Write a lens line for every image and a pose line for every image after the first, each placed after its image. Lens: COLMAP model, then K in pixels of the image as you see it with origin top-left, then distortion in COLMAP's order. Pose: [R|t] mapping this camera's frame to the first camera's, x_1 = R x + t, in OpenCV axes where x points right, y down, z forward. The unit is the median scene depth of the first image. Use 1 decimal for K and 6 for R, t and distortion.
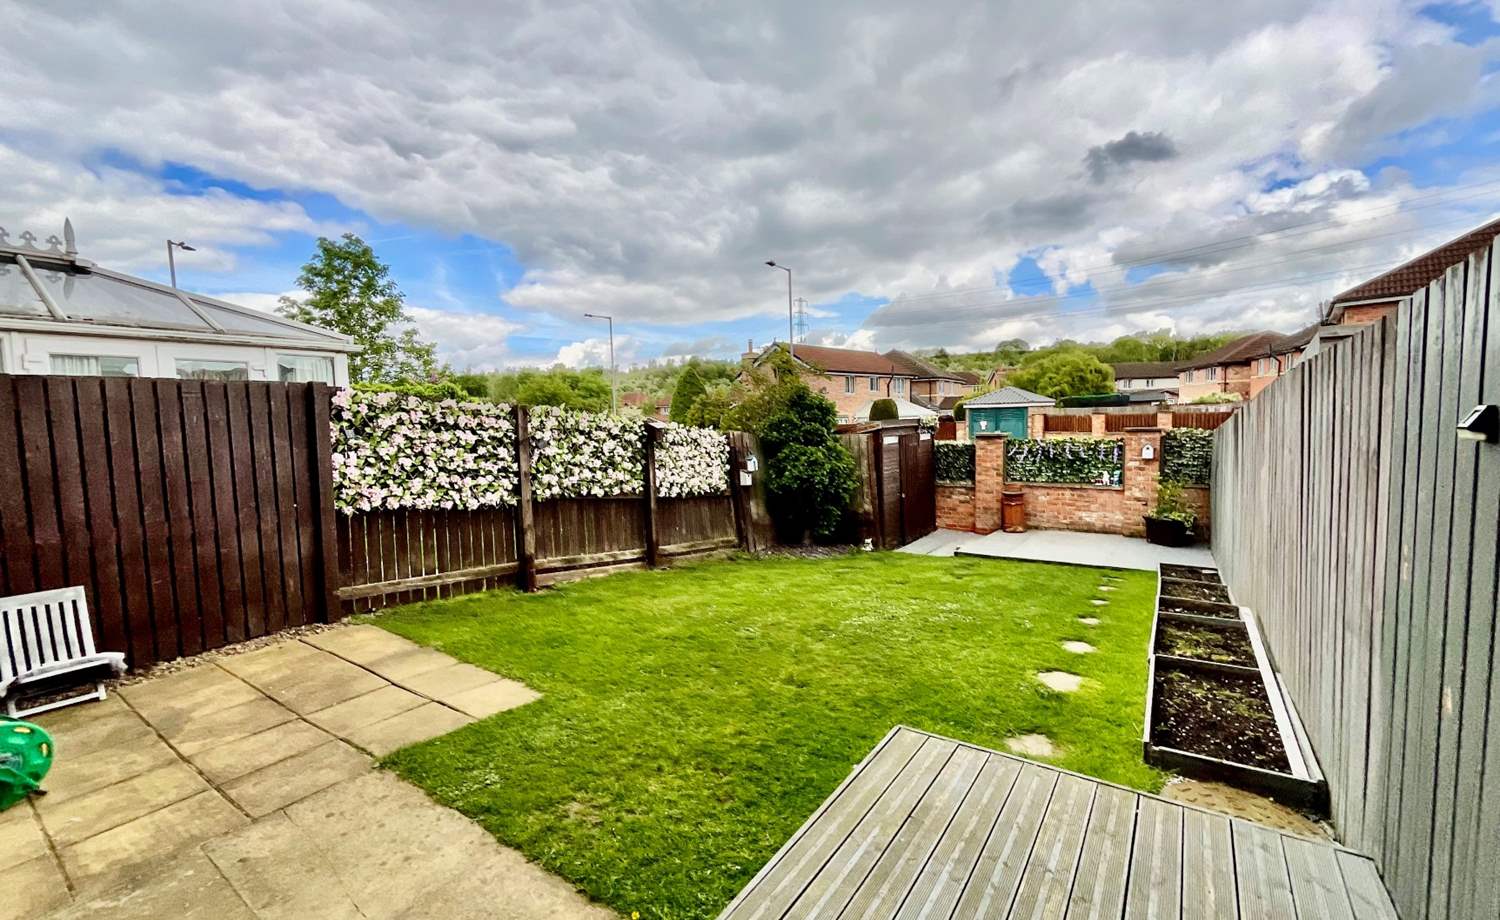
lens RADIAL K [[643.3, 0, 753.9], [0, 643.3, 460.4], [0, 0, 1]] dist [0.000929, 0.000214]
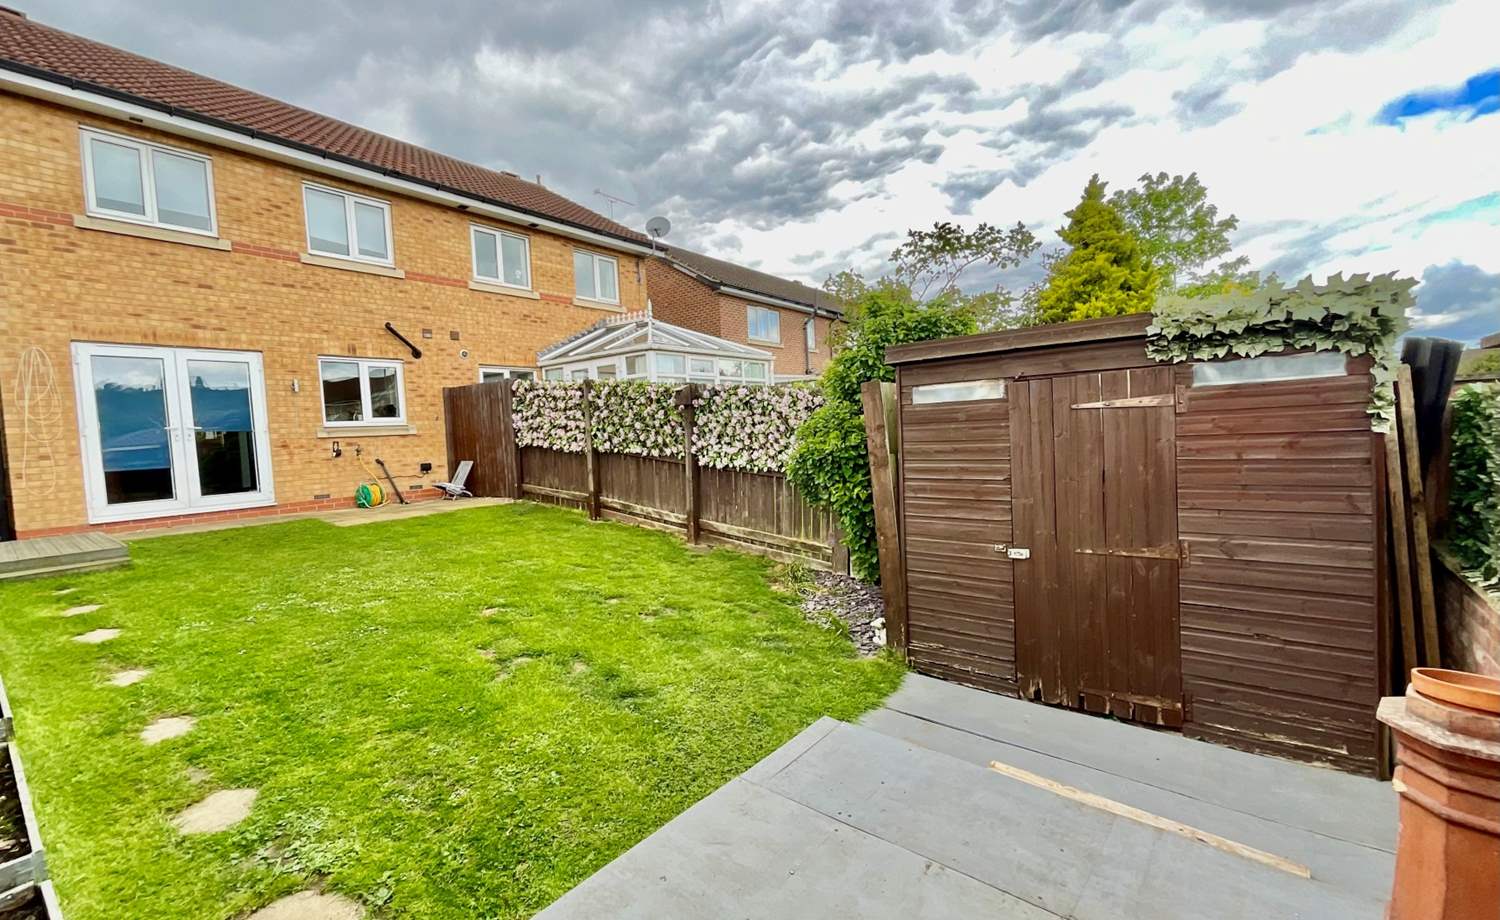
lens RADIAL K [[643.3, 0, 753.9], [0, 643.3, 460.4], [0, 0, 1]] dist [0.000929, 0.000214]
pose [[-0.083027, 0.080227, -0.993313, 0.879455], [-0.020519, 0.996405, 0.082192, -0.032301], [0.996336, 0.027206, -0.081082, 1.333472]]
